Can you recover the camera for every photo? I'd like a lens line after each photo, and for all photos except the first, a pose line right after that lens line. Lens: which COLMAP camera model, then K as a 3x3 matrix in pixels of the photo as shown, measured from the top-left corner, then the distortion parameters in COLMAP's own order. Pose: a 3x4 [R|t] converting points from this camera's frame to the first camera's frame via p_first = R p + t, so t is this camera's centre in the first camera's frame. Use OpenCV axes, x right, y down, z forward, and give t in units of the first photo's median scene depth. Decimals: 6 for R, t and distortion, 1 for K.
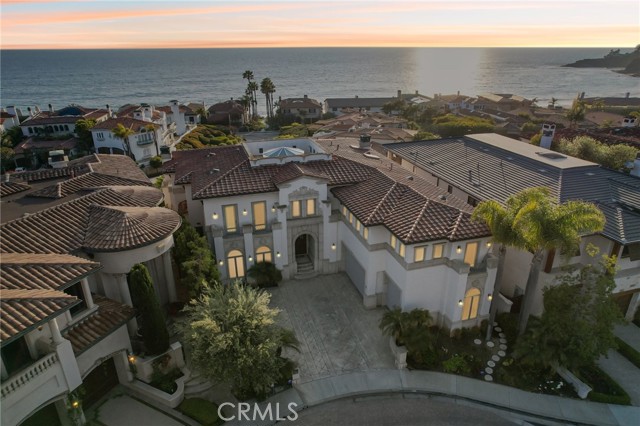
lens RADIAL K [[411.7, 0, 323.4], [0, 411.7, 213.1], [0, 0, 1]] dist [-0.077412, 0.067977]
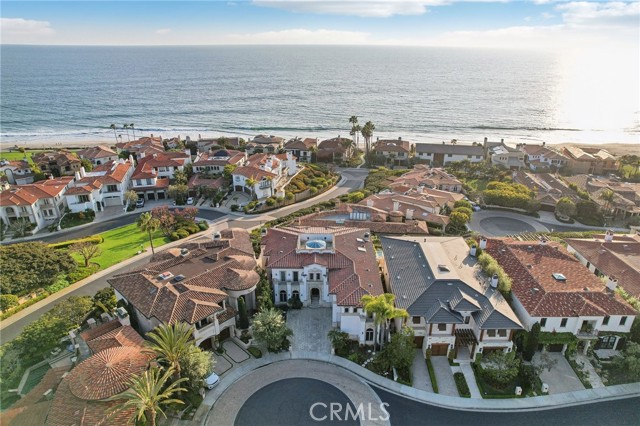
lens RADIAL K [[408.6, 0, 323.0], [0, 408.6, 212.9], [0, 0, 1]] dist [-0.070413, 0.071254]
pose [[0.952872, 0.122156, -0.277692, 0.575875], [-0.120653, 0.992438, 0.022562, -0.419226], [0.278348, 0.012006, 0.960405, -1.124891]]
